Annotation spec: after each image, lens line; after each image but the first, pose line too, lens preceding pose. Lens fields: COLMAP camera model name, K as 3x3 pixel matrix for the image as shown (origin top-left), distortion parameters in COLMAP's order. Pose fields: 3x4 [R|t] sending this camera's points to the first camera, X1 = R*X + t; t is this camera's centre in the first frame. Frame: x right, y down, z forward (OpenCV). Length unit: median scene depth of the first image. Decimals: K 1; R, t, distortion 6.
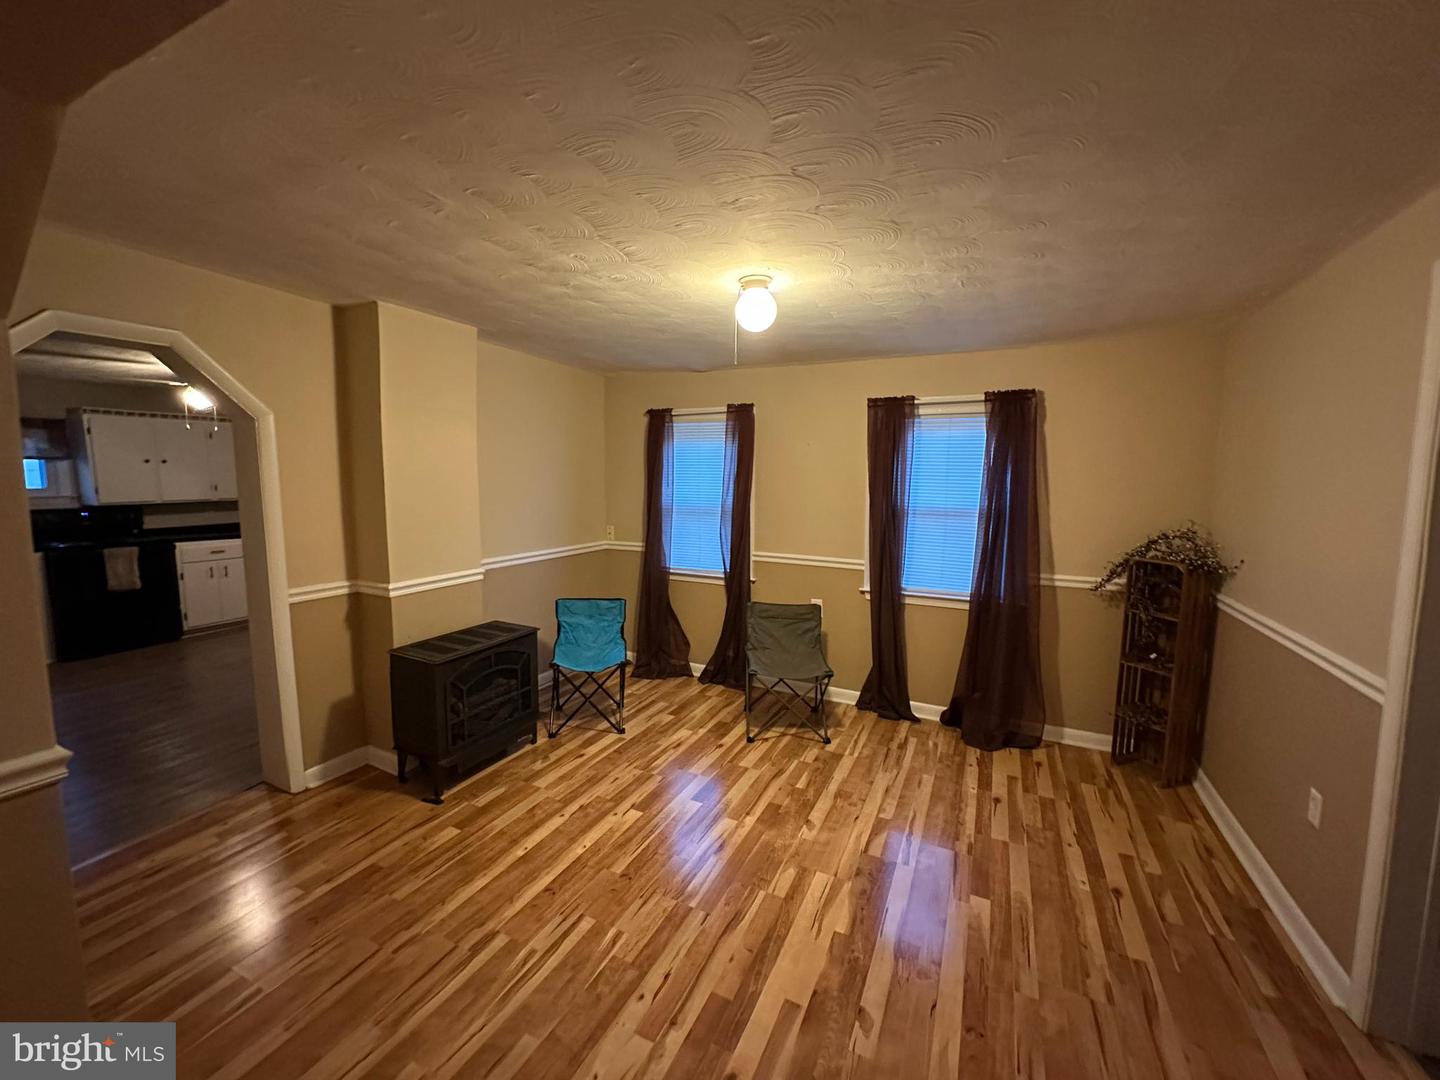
lens RADIAL K [[574.9, 0, 720.0], [0, 574.9, 540.0], [0, 0, 1]] dist [-0.004006, 0.000910]
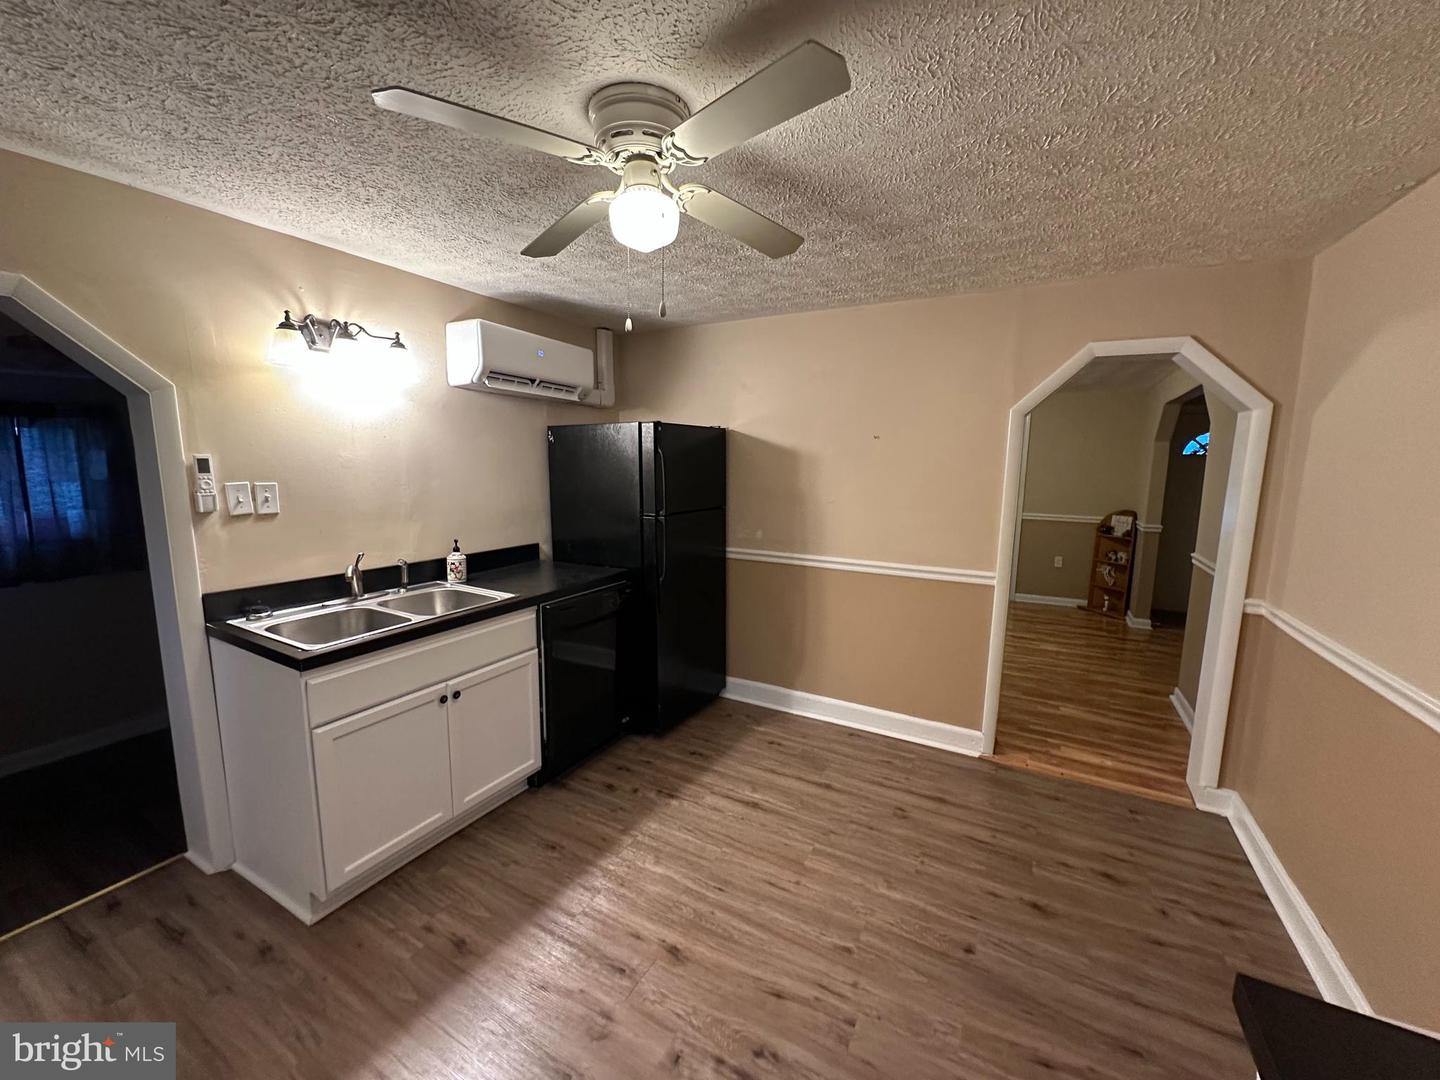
lens RADIAL K [[574.9, 0, 720.0], [0, 574.9, 540.0], [0, 0, 1]] dist [-0.004006, 0.000910]
pose [[0.049982, -0.147383, 0.987816, -1.761442], [0.096270, 0.985157, 0.142115, -0.165271], [-0.994099, 0.087994, 0.063429, 1.359980]]
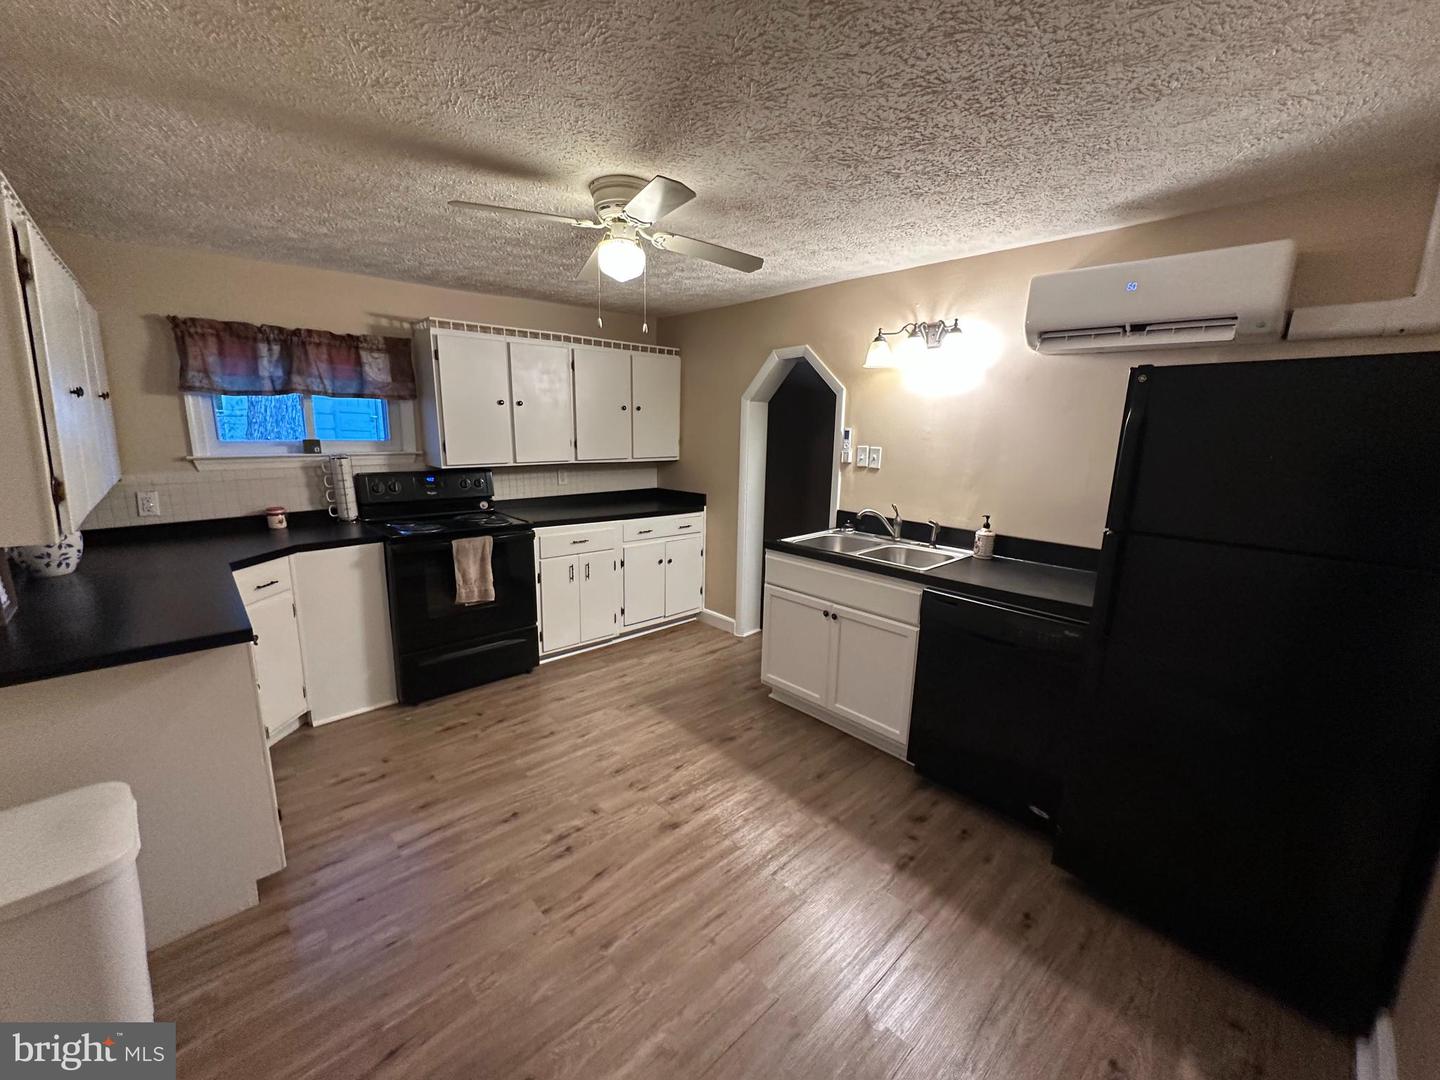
lens RADIAL K [[574.9, 0, 720.0], [0, 574.9, 540.0], [0, 0, 1]] dist [-0.004006, 0.000910]
pose [[0.932212, 0.082036, -0.352493, -0.920928], [-0.053395, 0.994488, 0.090236, -0.094855], [0.357953, -0.065298, 0.931454, 0.822121]]
